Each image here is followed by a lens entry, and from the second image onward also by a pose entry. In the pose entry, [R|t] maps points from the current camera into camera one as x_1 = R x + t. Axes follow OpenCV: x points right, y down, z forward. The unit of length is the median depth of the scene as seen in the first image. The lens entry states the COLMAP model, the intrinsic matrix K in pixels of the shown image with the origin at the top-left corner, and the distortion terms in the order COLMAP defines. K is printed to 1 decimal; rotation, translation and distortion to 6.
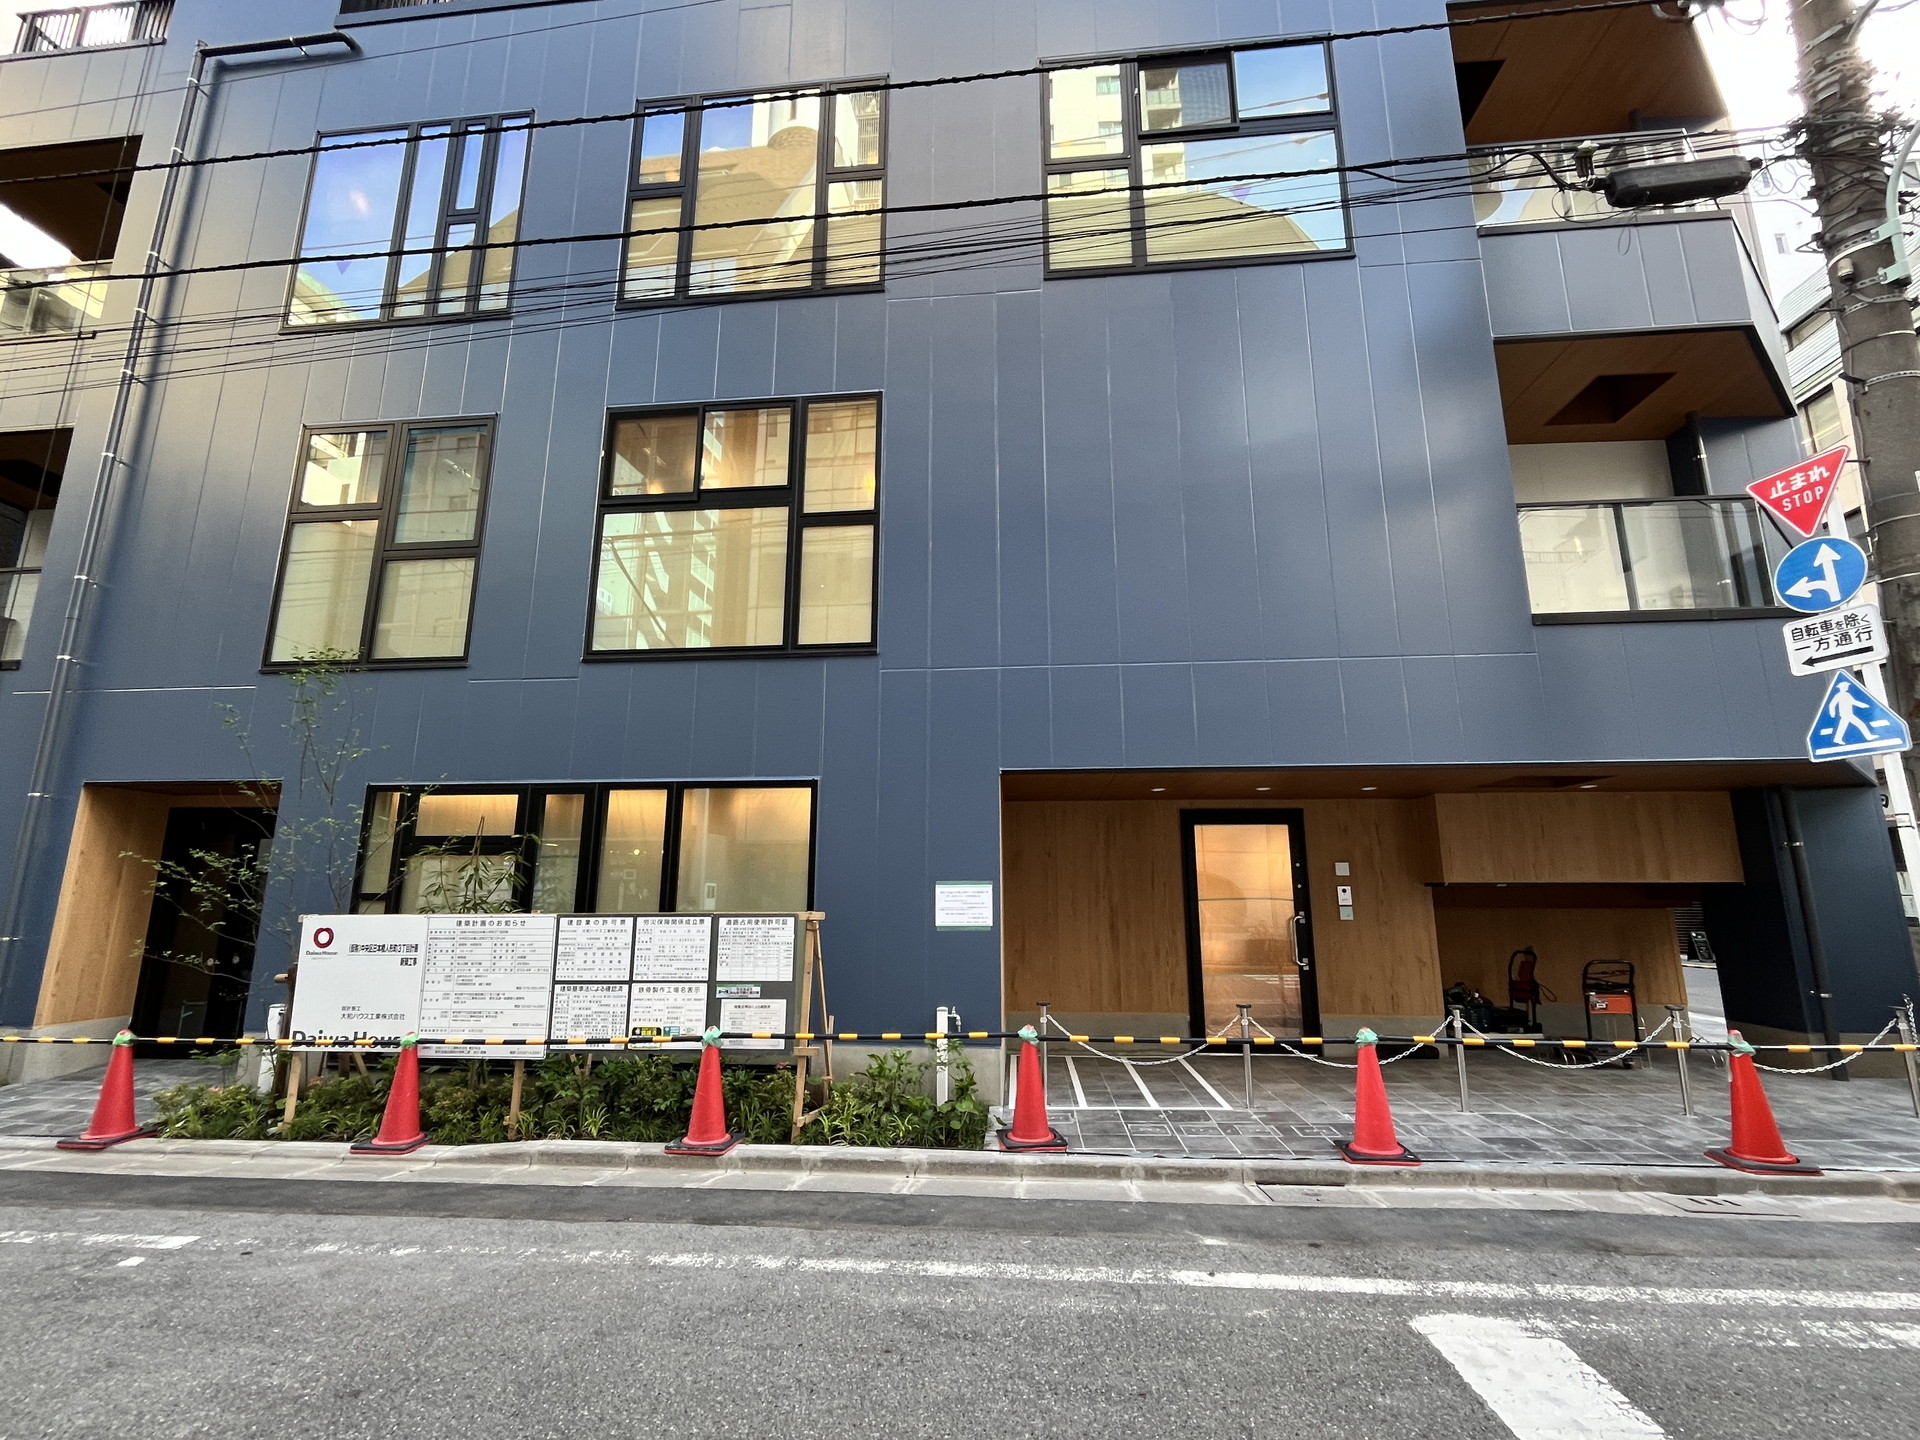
lens RADIAL K [[870.3, 0, 960.0], [0, 870.3, 720.0], [0, 0, 1]] dist [-0.000660, -0.000837]
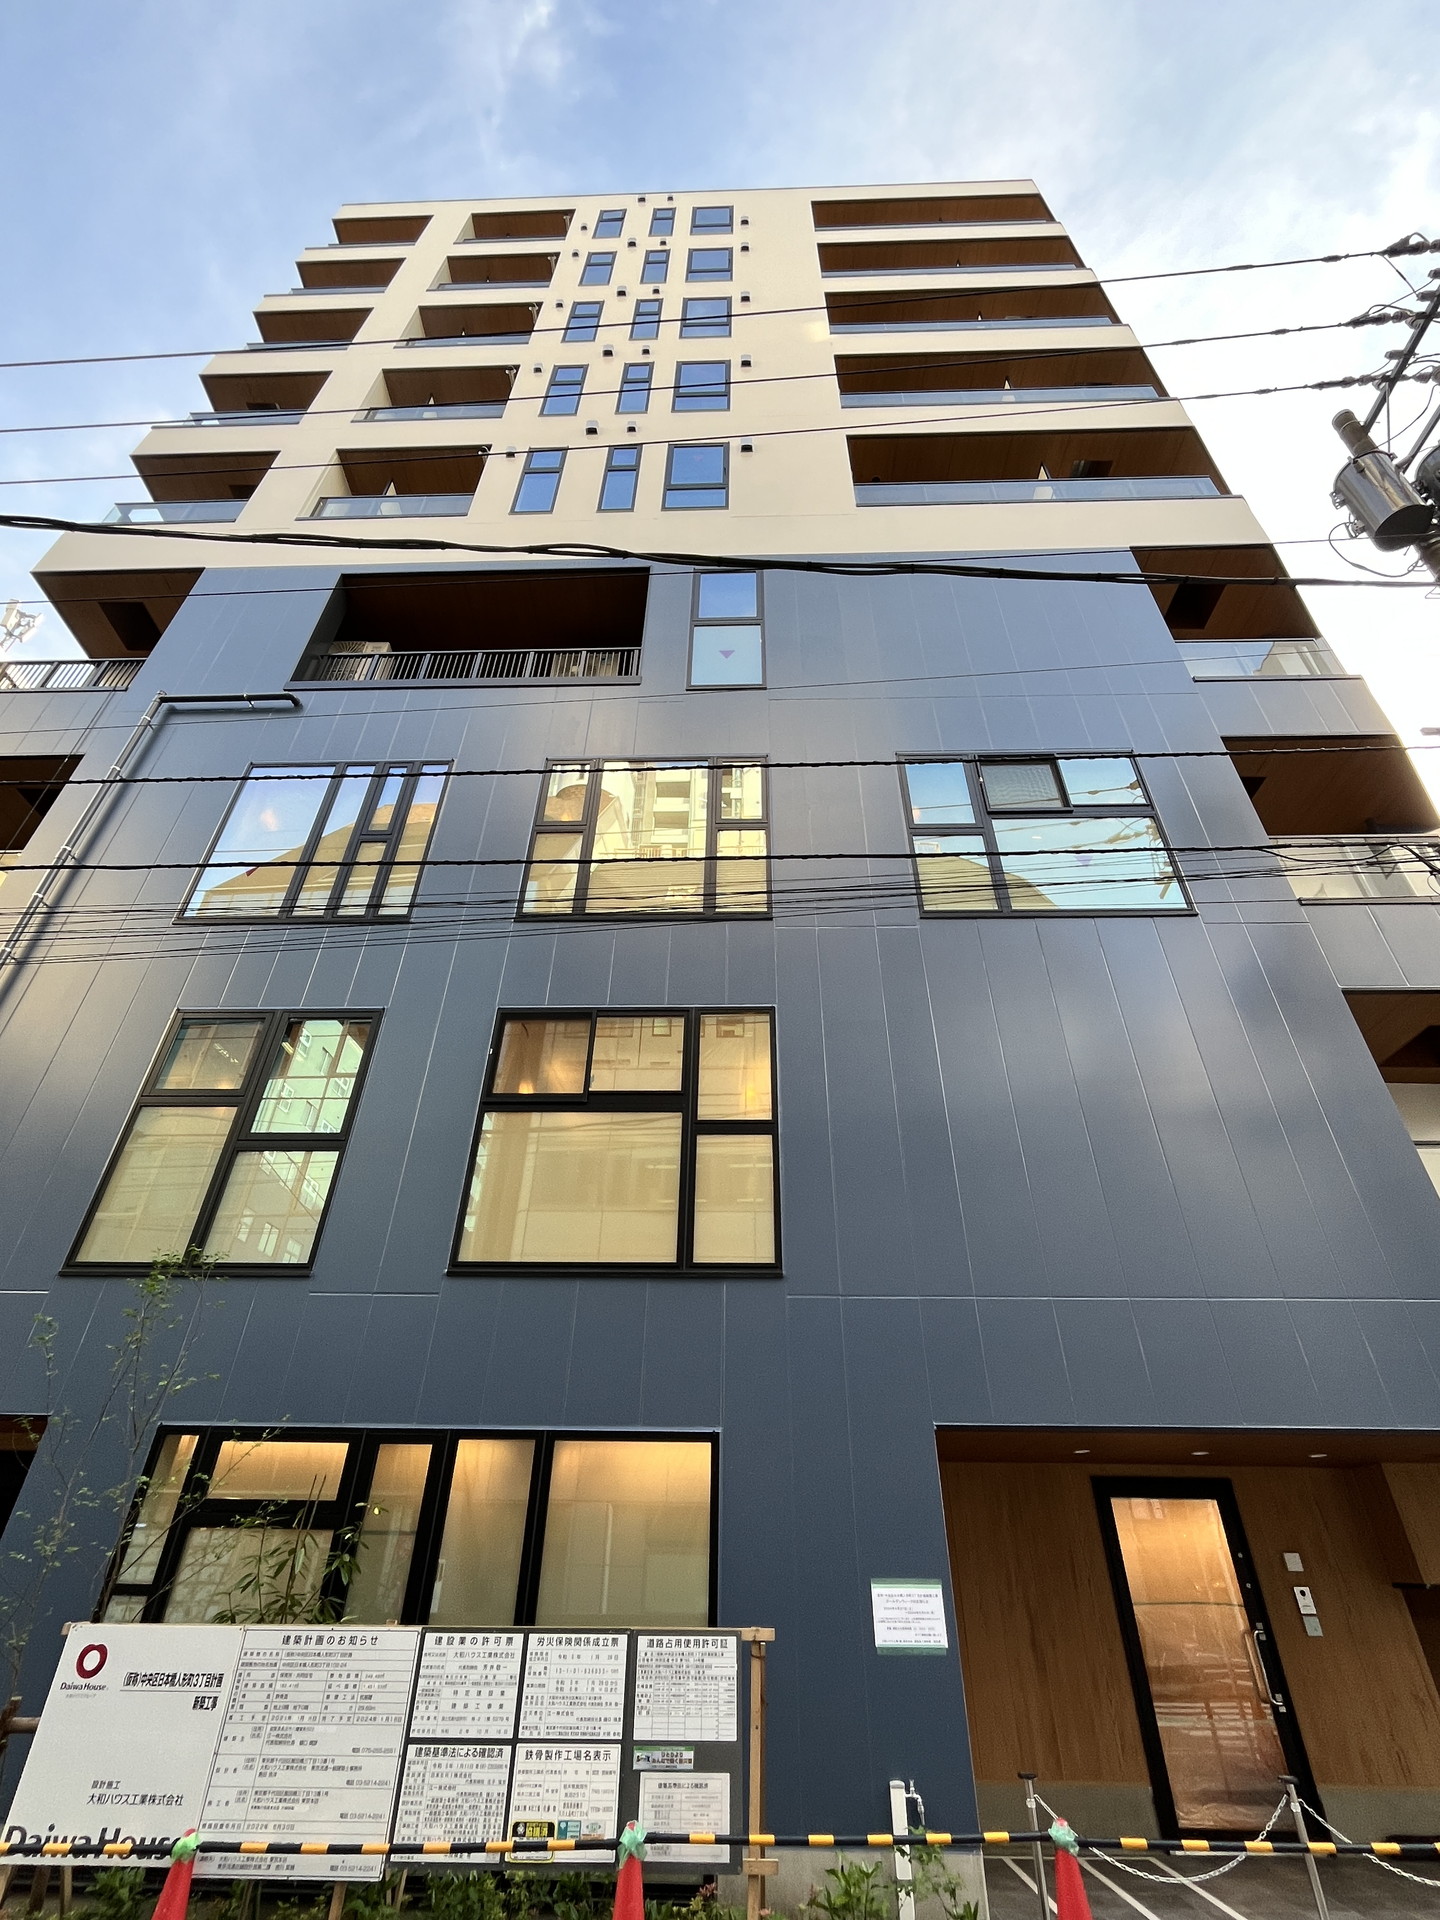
lens RADIAL K [[870.3, 0, 720.0], [0, 870.3, 960.0], [0, 0, 1]] dist [-0.000660, -0.000837]
pose [[0.997319, 0.051608, 0.051888, -0.220843], [-0.026390, 0.914928, -0.402752, -0.010386], [-0.068259, 0.400303, 0.913837, 0.038388]]
